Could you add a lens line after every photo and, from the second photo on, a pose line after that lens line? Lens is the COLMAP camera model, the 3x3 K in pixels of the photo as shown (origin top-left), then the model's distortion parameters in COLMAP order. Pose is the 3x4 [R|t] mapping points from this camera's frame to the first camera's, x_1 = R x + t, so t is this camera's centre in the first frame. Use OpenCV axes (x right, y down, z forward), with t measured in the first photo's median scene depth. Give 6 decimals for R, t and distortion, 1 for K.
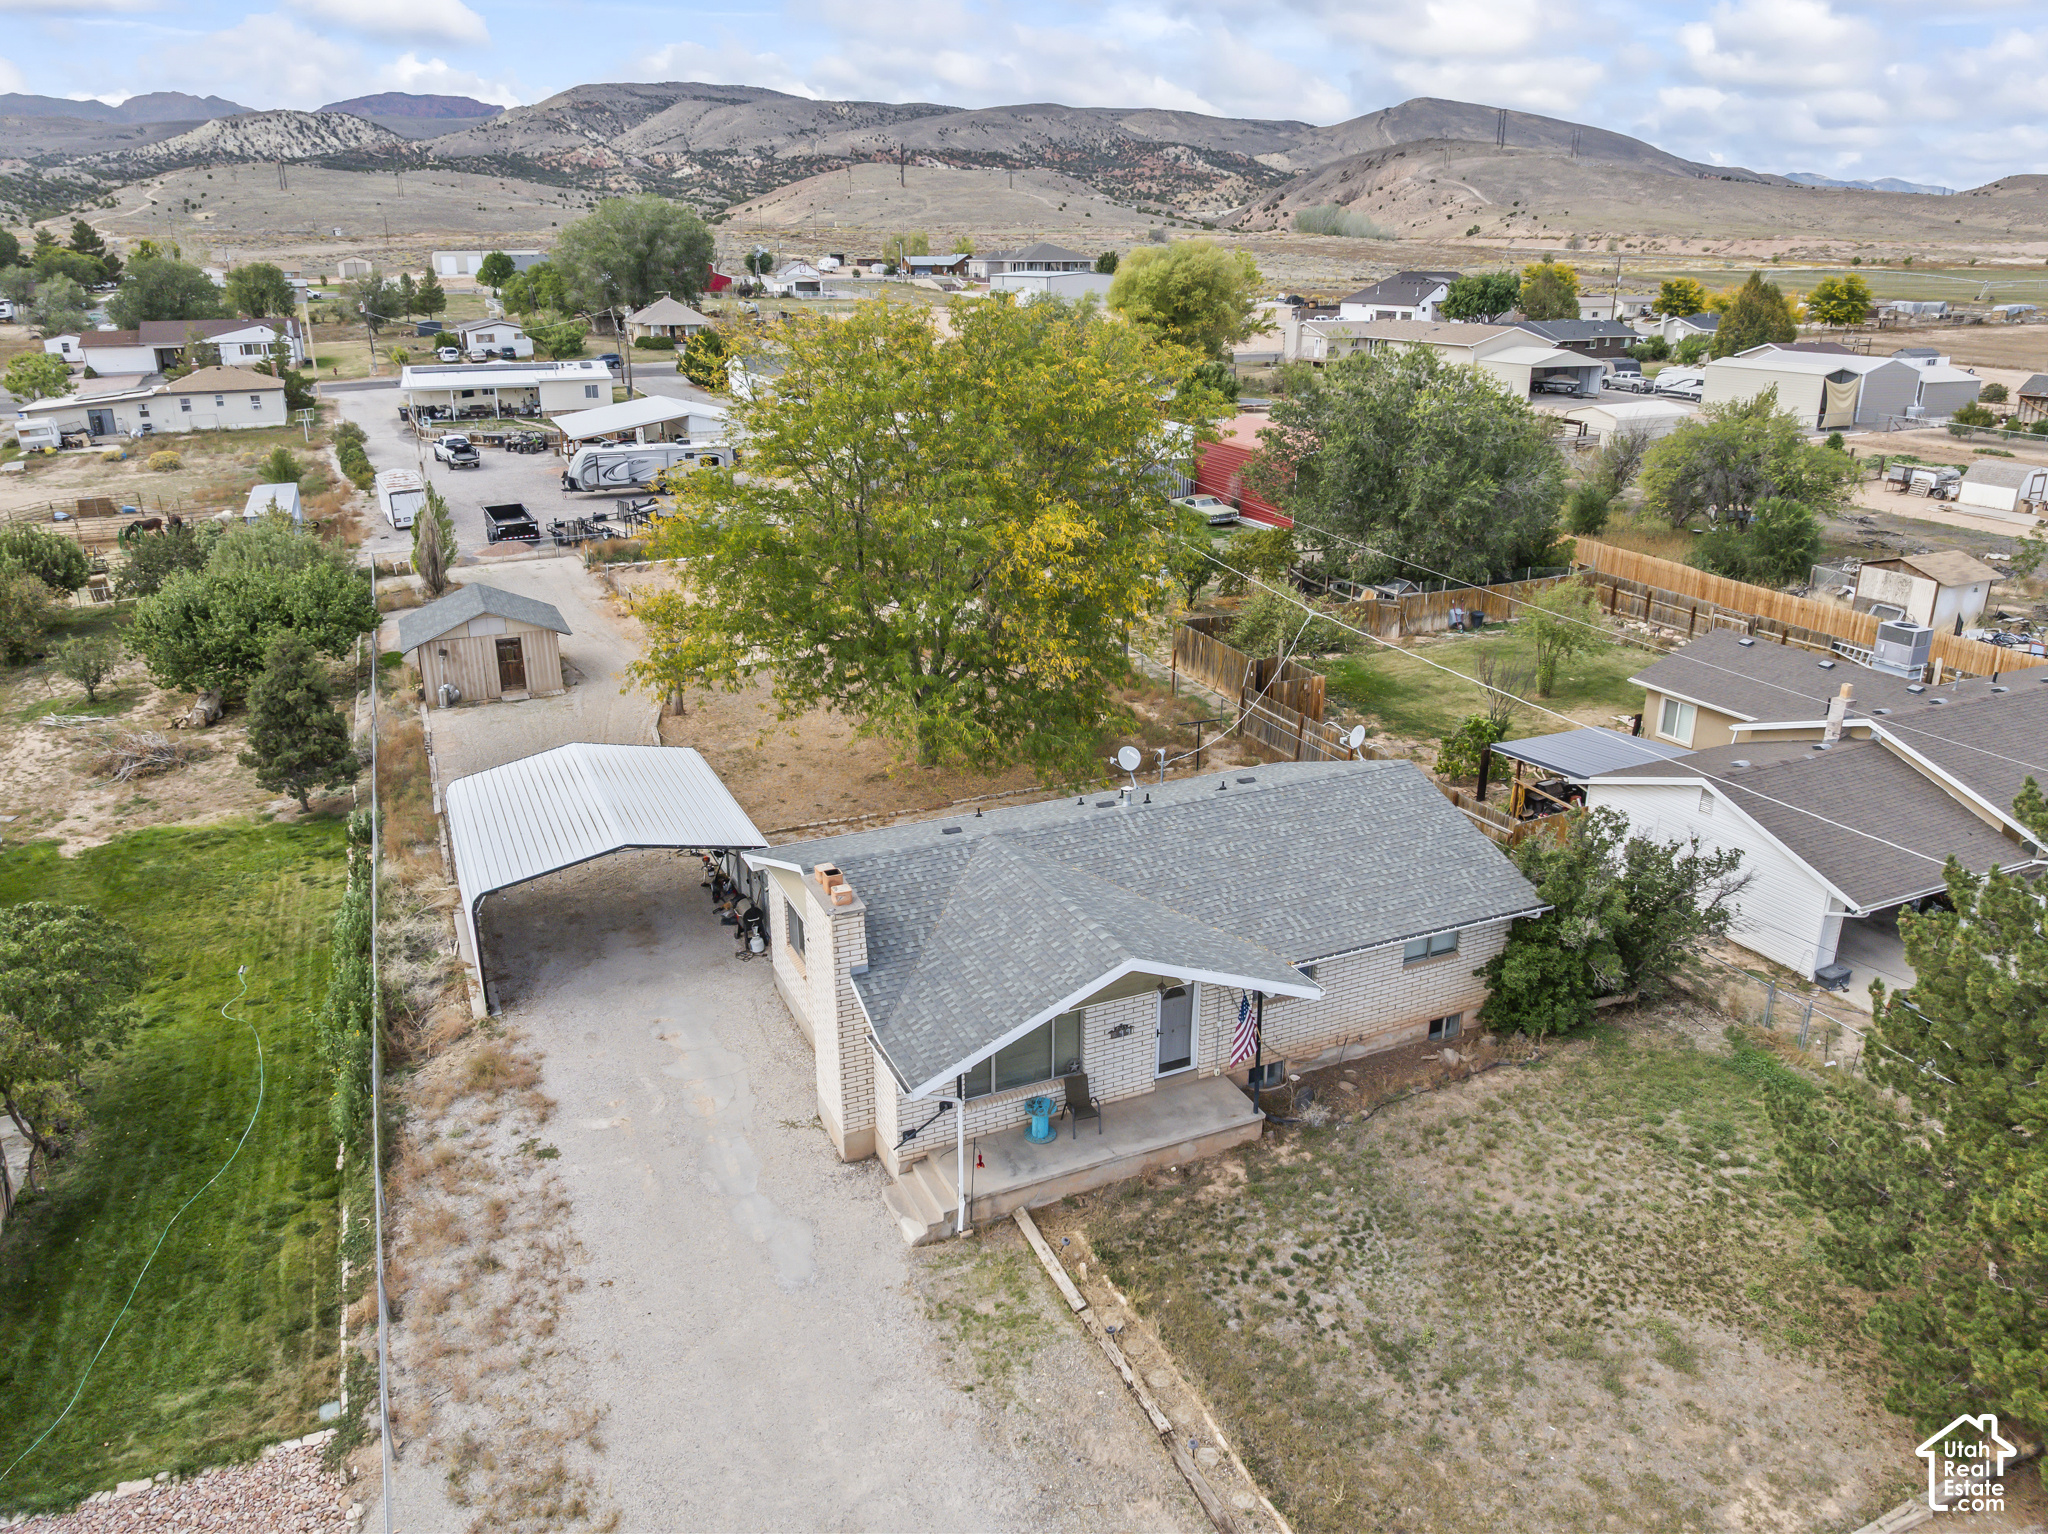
lens RADIAL K [[1439.5, 0, 1033.6], [0, 1439.5, 759.0], [0, 0, 1]] dist [-0.038227, 0.000860]
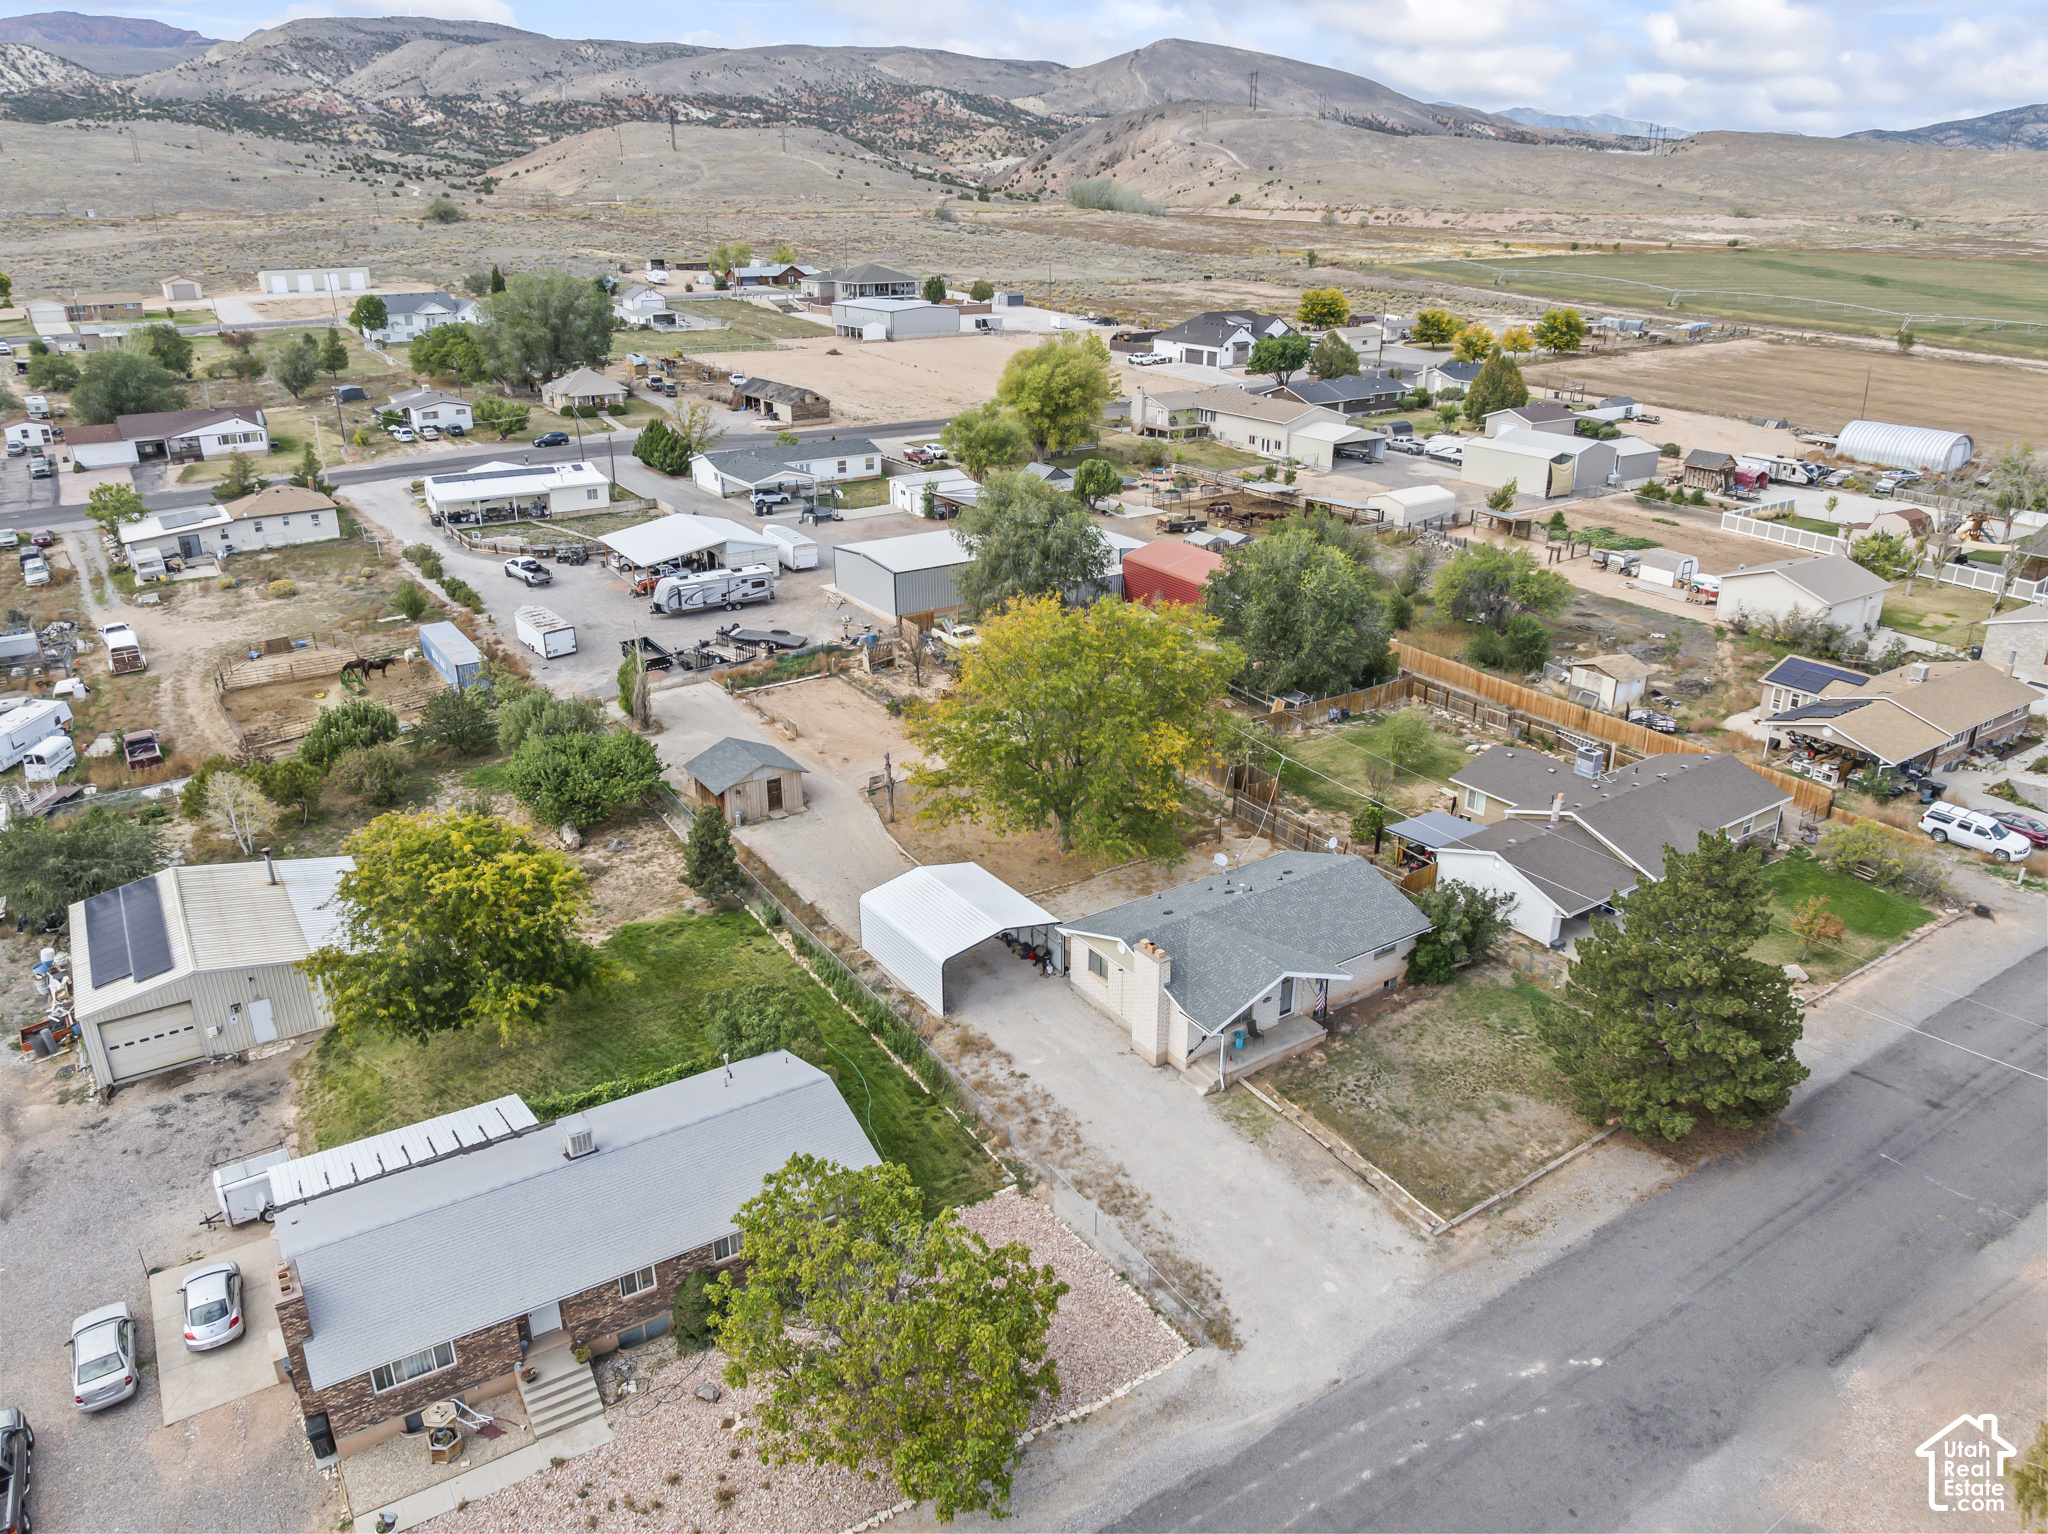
lens RADIAL K [[1439.5, 0, 1033.6], [0, 1439.5, 759.0], [0, 0, 1]] dist [-0.038227, 0.000860]
pose [[0.987094, -0.059874, 0.148527, -0.357343], [0.053706, 0.997533, 0.045197, -0.182551], [-0.150866, -0.036637, 0.987875, -0.687338]]
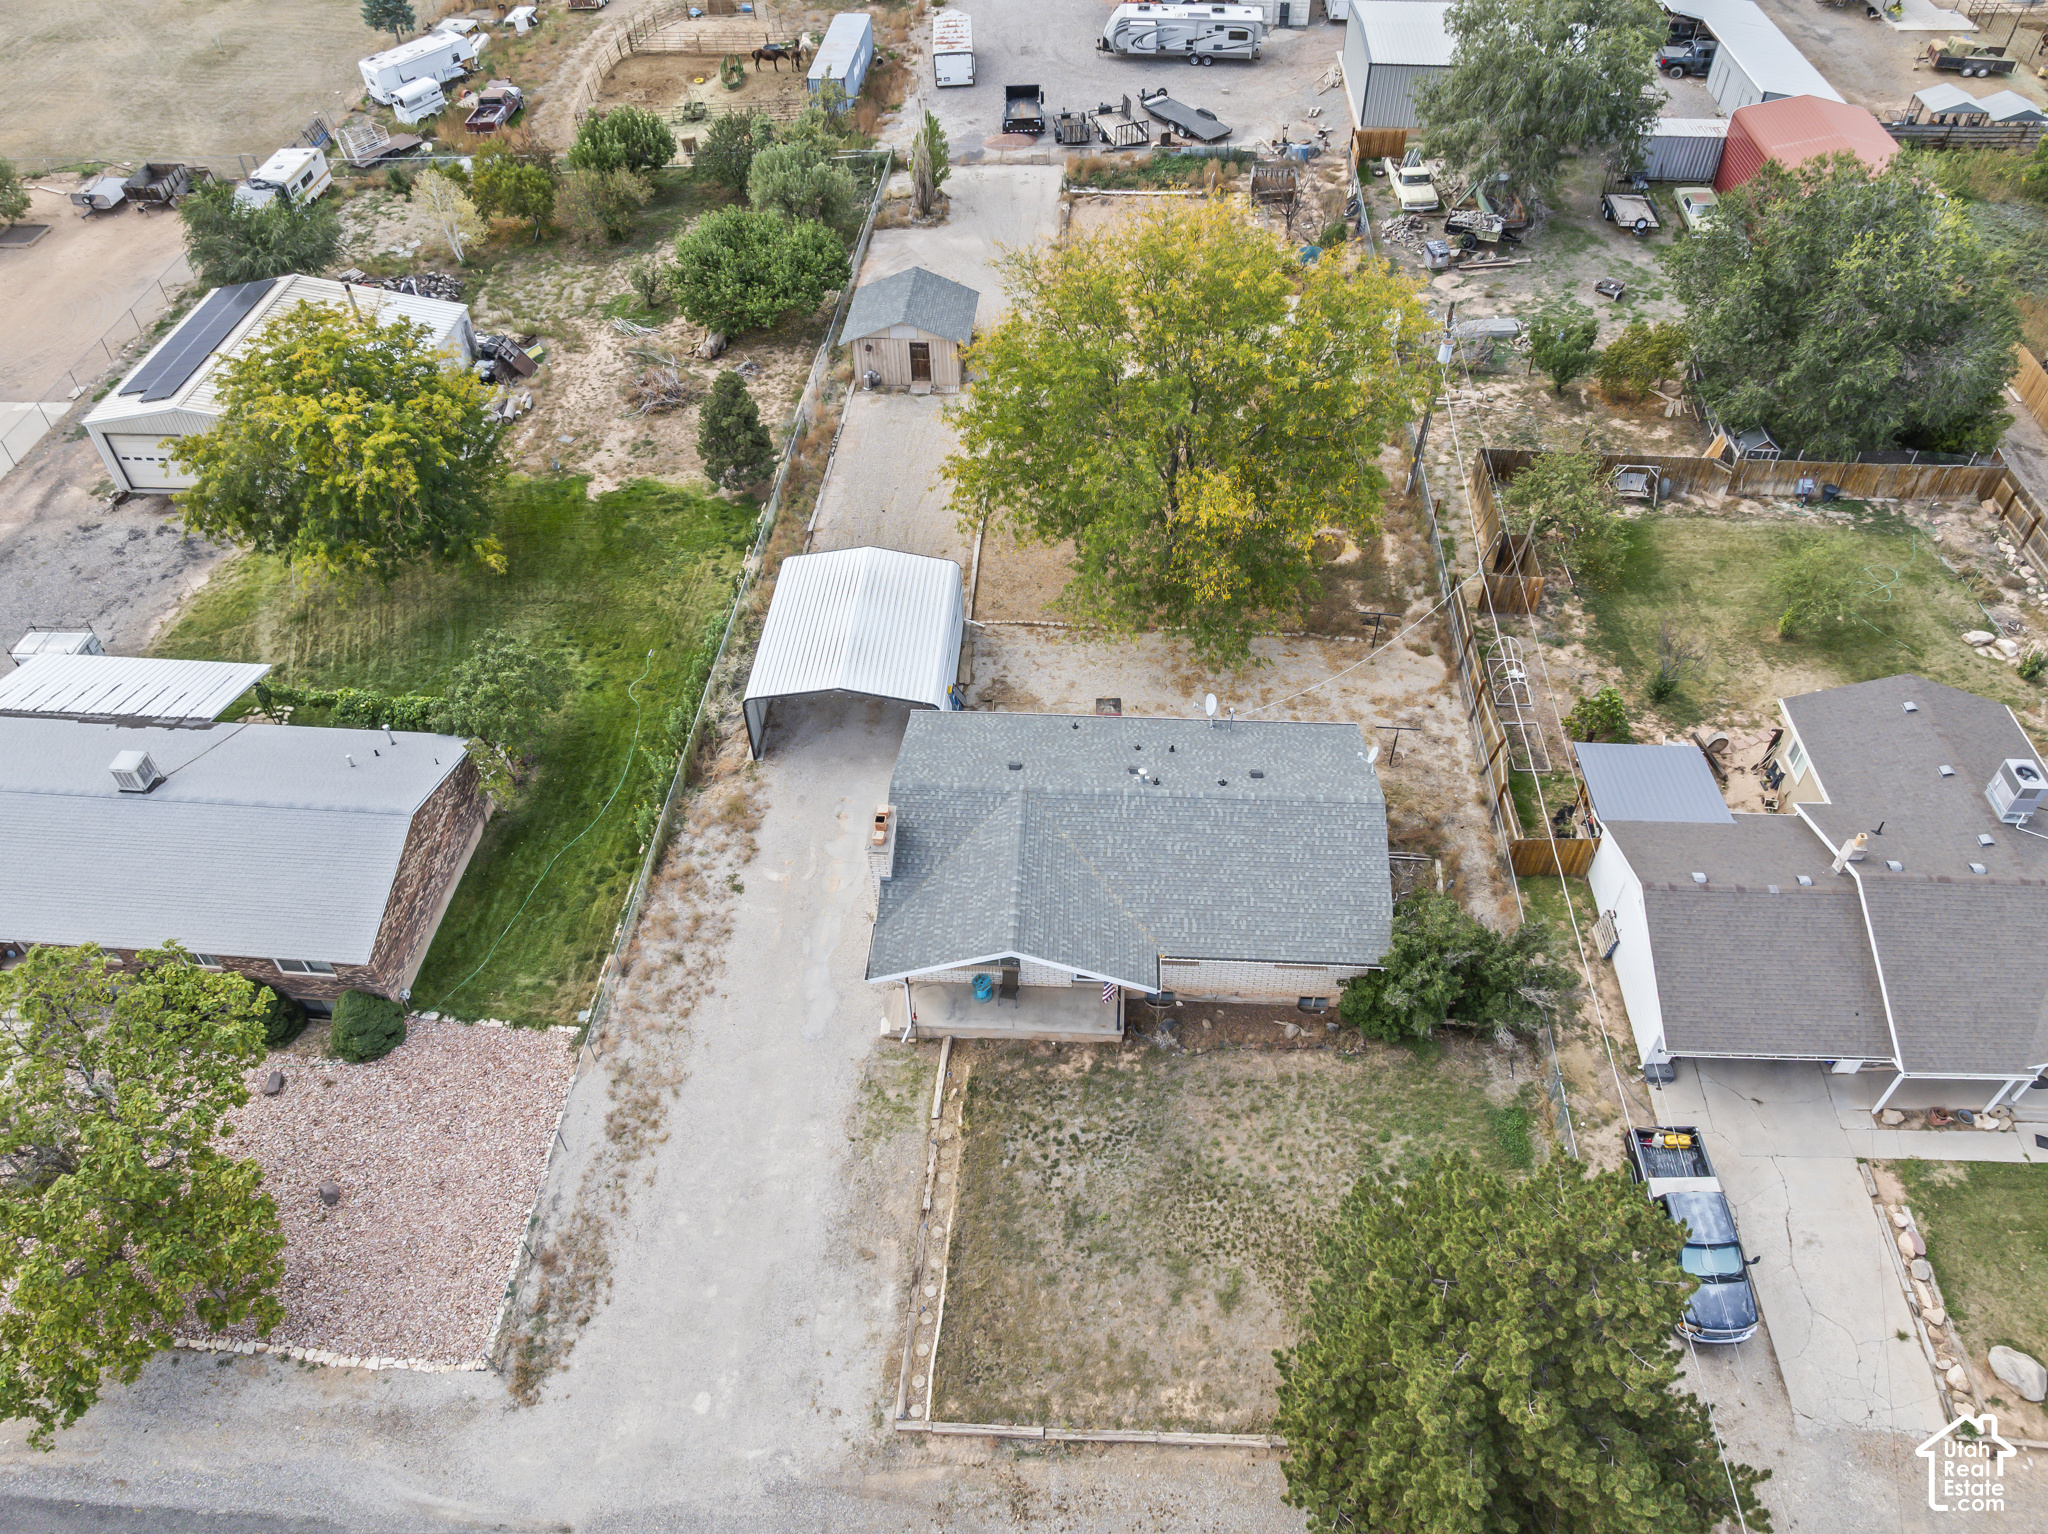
lens RADIAL K [[1439.5, 0, 1033.6], [0, 1439.5, 759.0], [0, 0, 1]] dist [-0.038227, 0.000860]
pose [[0.884315, 0.325724, -0.334500, 0.281392], [-0.147712, 0.874826, 0.461369, -0.398900], [0.442909, -0.358586, 0.821735, -0.111821]]
